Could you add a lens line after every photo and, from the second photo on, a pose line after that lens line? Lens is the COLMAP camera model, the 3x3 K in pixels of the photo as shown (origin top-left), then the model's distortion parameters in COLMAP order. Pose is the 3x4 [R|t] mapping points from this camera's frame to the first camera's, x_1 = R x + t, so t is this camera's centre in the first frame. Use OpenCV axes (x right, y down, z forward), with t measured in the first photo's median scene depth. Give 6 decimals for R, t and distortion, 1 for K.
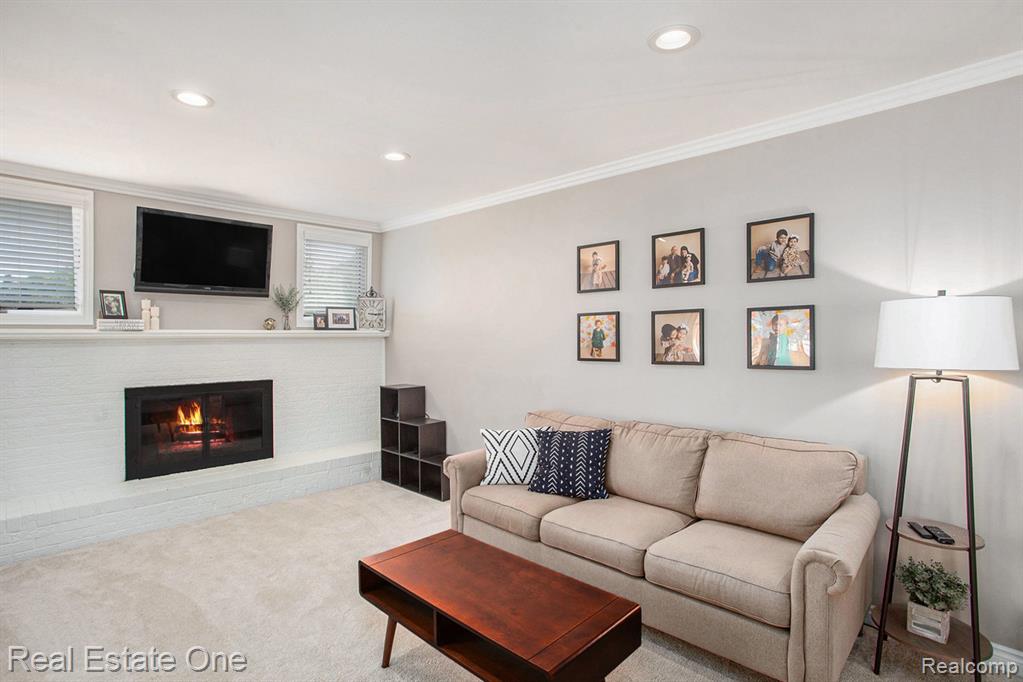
lens RADIAL K [[519.1, 0, 510.9], [0, 519.1, 340.1], [0, 0, 1]] dist [-0.046436, 0.001240]
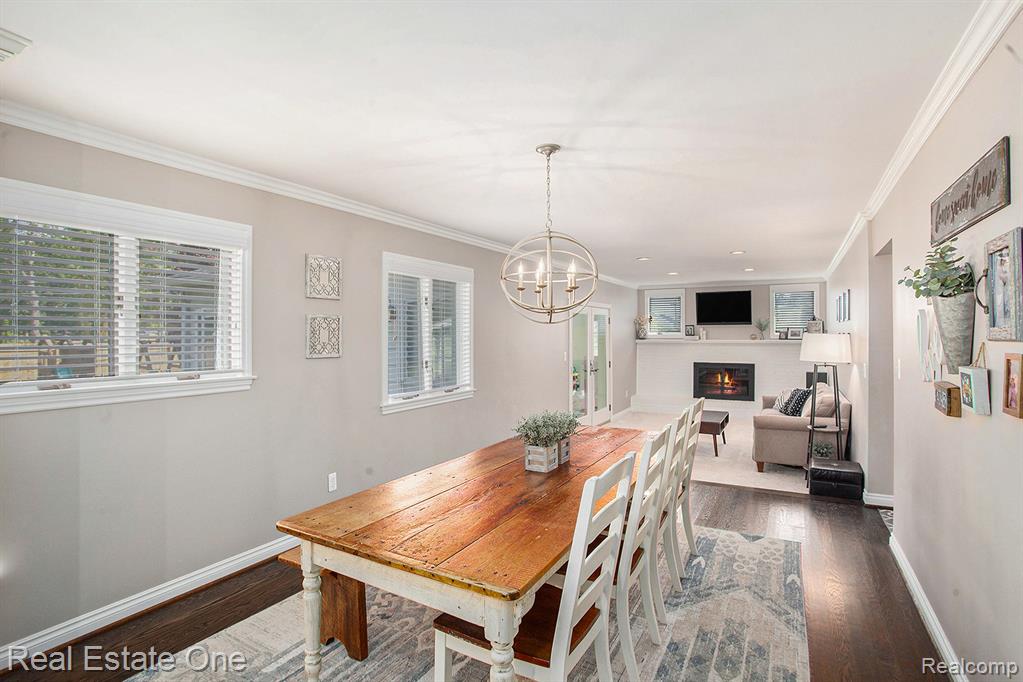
lens RADIAL K [[519.1, 0, 509.8], [0, 519.1, 337.6], [0, 0, 1]] dist [-0.046436, 0.001240]
pose [[0.245666, 0.005309, -0.969340, 1.340550], [-0.011933, 0.999926, 0.002452, -0.022330], [0.969281, 0.010965, 0.245712, -0.493928]]
